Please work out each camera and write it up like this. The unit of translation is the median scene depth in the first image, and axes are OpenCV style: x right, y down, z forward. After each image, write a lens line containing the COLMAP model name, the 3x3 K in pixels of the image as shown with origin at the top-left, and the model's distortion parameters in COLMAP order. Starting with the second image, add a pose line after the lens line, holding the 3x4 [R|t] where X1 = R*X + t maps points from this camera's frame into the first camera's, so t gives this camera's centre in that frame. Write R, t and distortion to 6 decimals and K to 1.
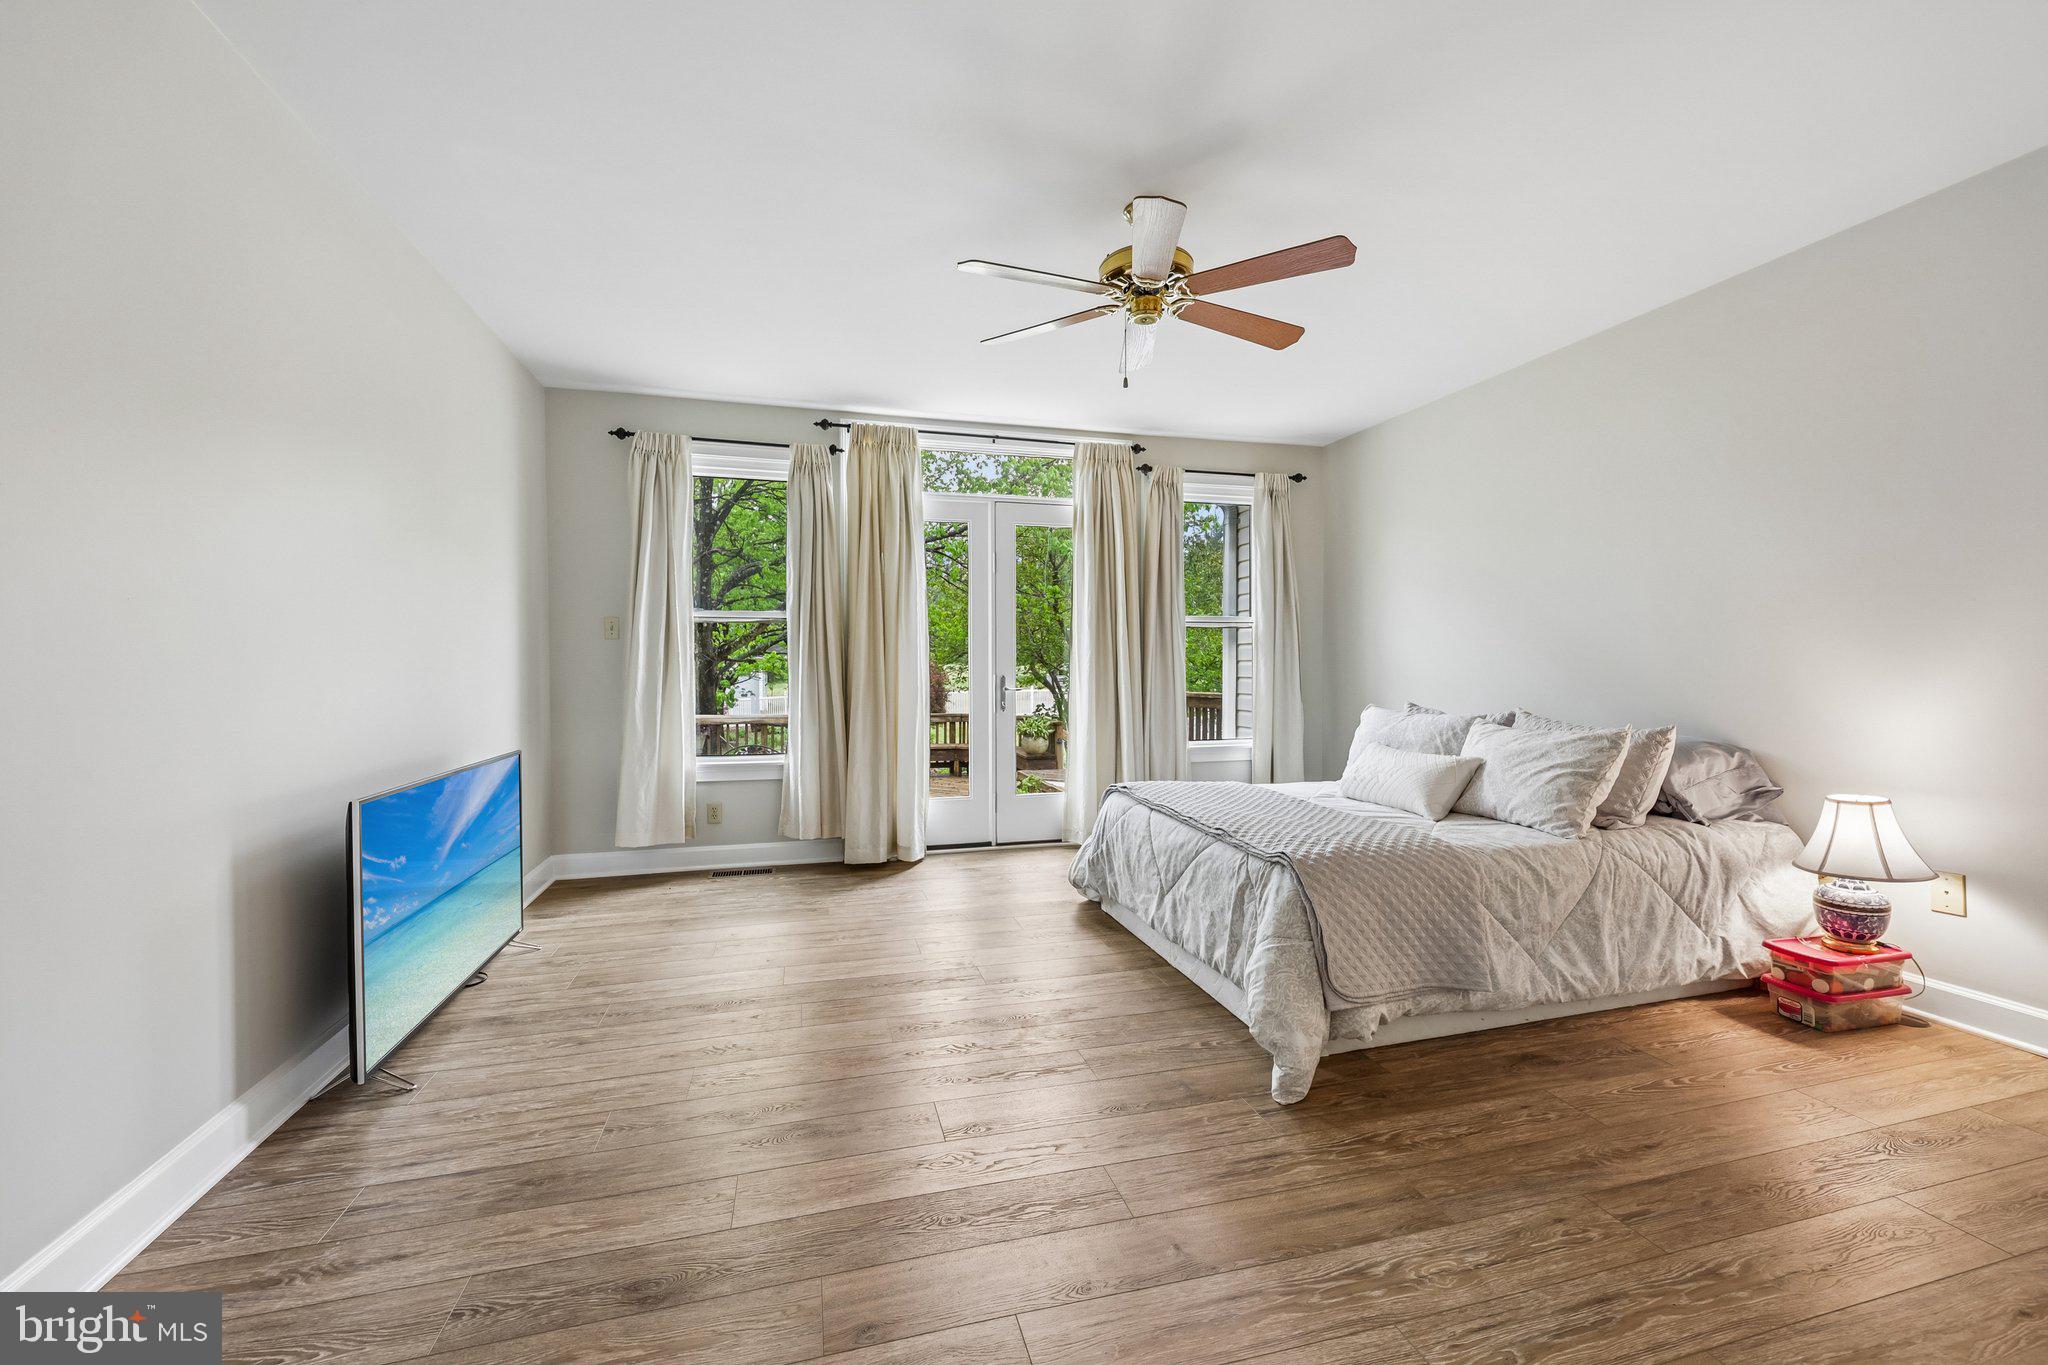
lens RADIAL K [[803.8, 0, 1029.5], [0, 803.8, 707.3], [0, 0, 1]] dist [-0.000177, -0.000043]
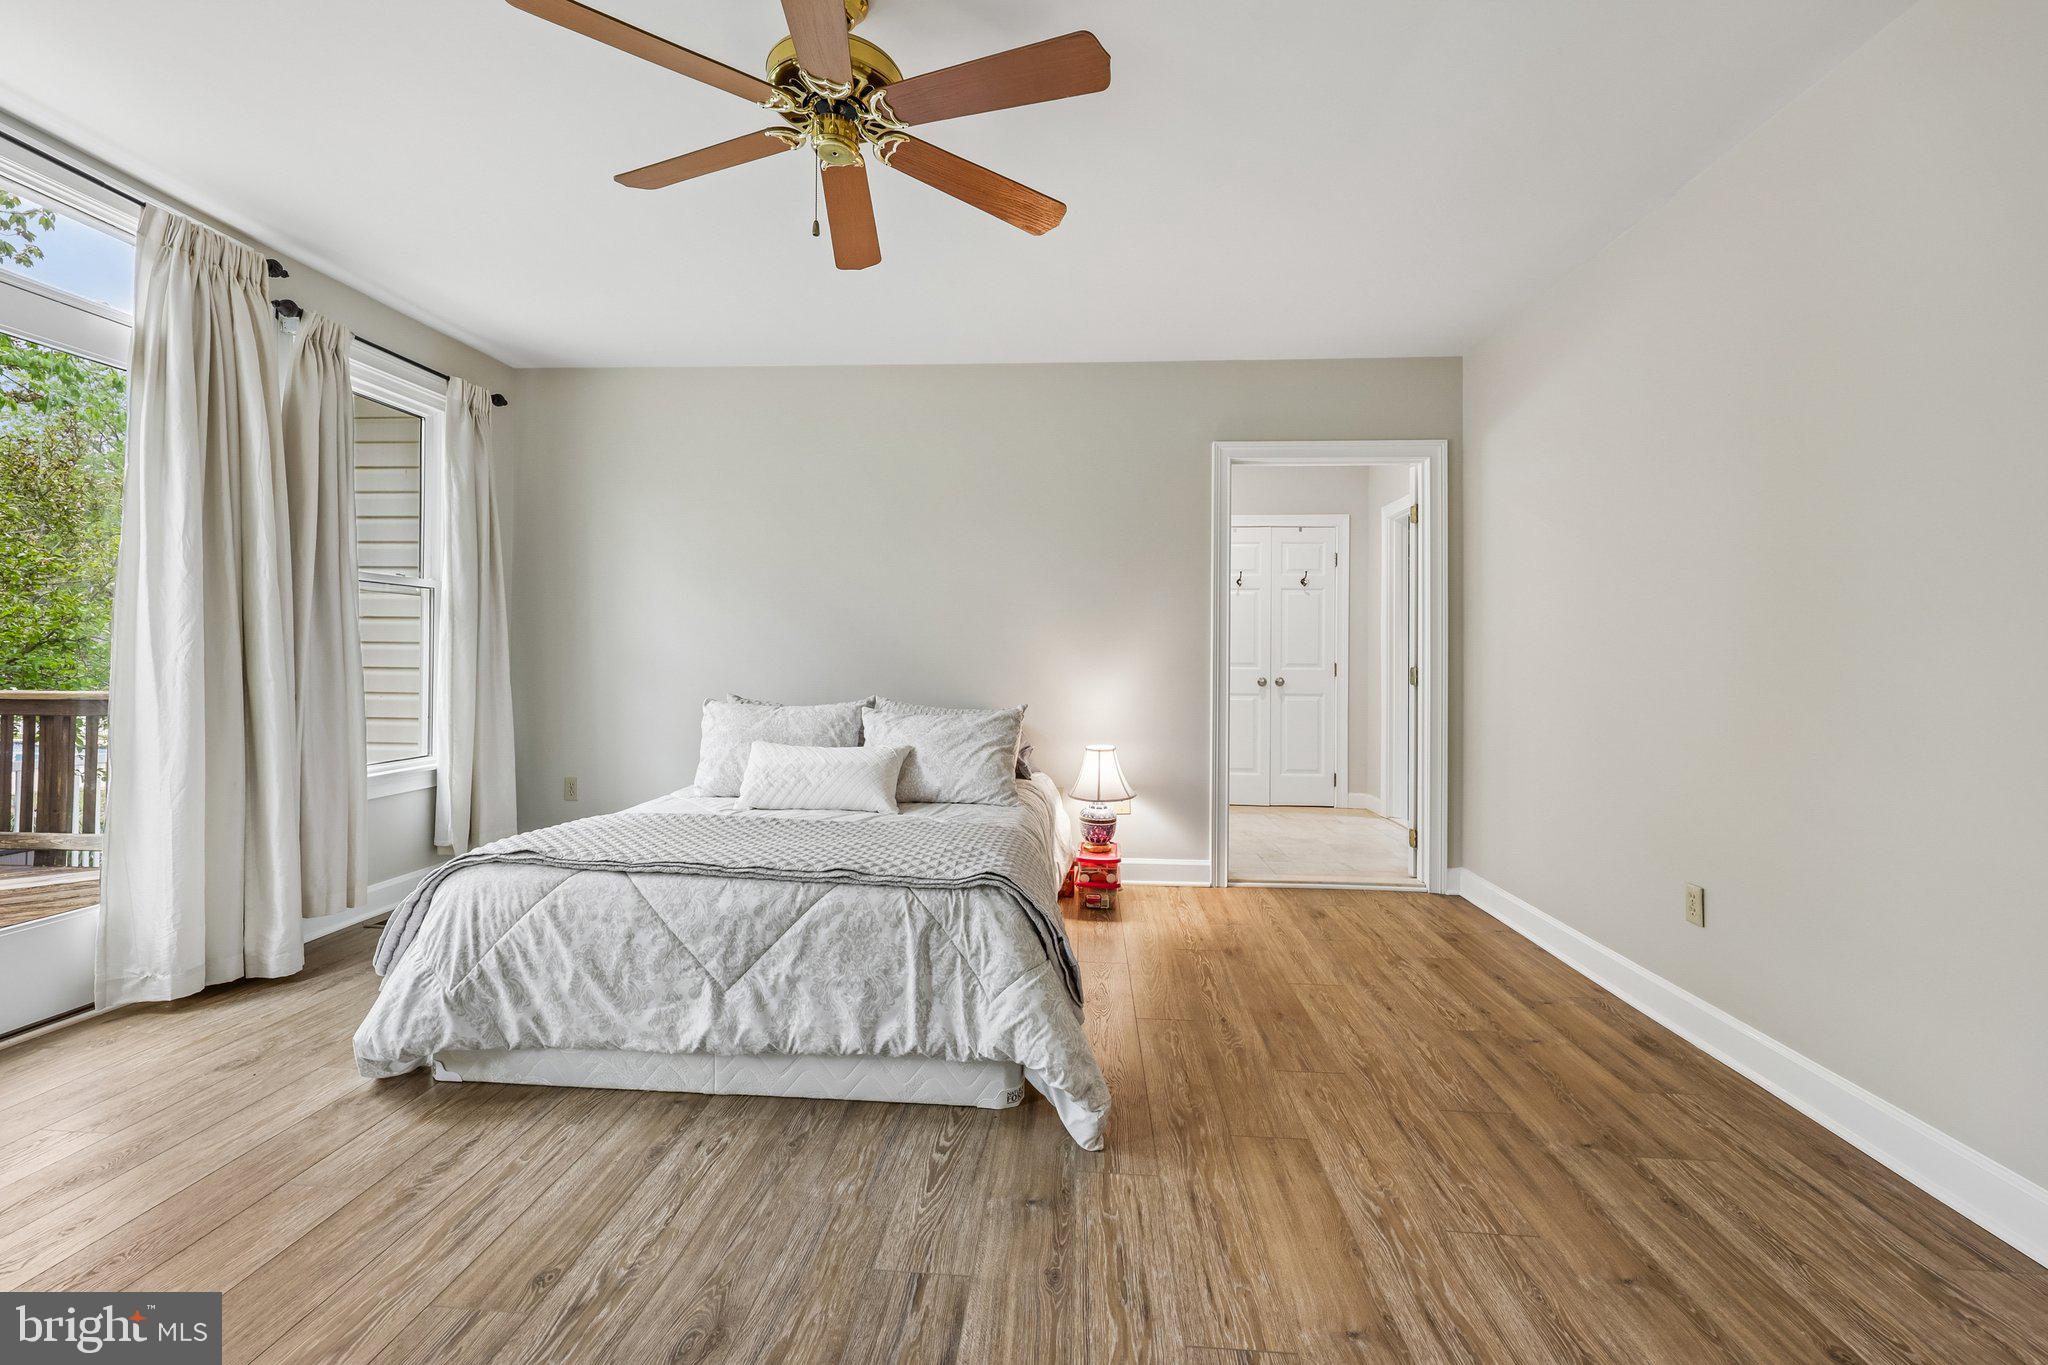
lens RADIAL K [[825.6, 0, 1026.4], [0, 825.6, 668.4], [0, 0, 1]] dist [0.000471, -0.000023]
pose [[0.344330, -0.005247, 0.938834, -0.396548], [0.036685, 0.999296, -0.007870, -0.022841], [-0.938132, 0.037151, 0.344280, 0.519692]]
